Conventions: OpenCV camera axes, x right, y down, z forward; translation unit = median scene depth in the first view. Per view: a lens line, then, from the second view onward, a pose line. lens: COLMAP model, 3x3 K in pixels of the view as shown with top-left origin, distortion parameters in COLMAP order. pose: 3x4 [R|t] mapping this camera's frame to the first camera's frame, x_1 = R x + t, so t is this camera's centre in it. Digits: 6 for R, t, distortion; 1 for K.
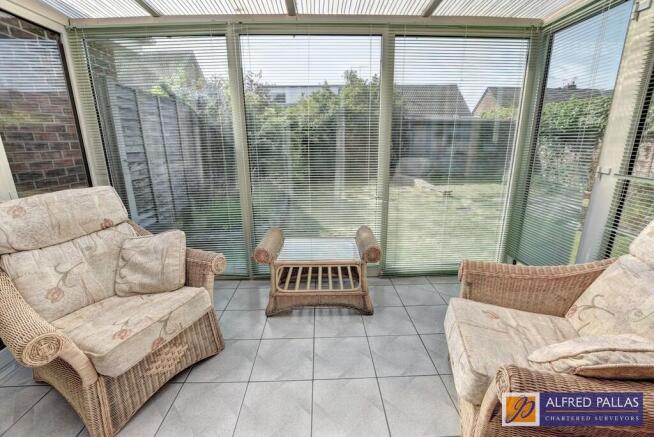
lens RADIAL K [[289.1, 0, 327.6], [0, 289.1, 221.0], [0, 0, 1]] dist [-0.030314, 0.000201]
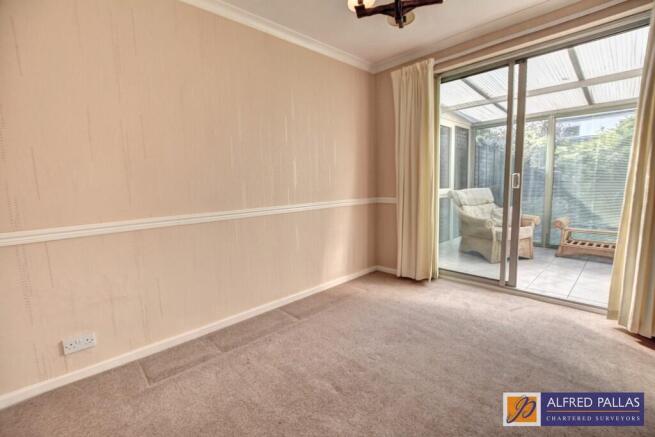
lens RADIAL K [[289.6, 0, 327.1], [0, 289.6, 218.9], [0, 0, 1]] dist [-0.030314, 0.000201]
pose [[0.660515, 0.081178, -0.746412, 0.067136], [-0.181486, 0.981920, -0.053809, 0.175373], [0.728549, 0.171005, 0.663305, -0.544317]]
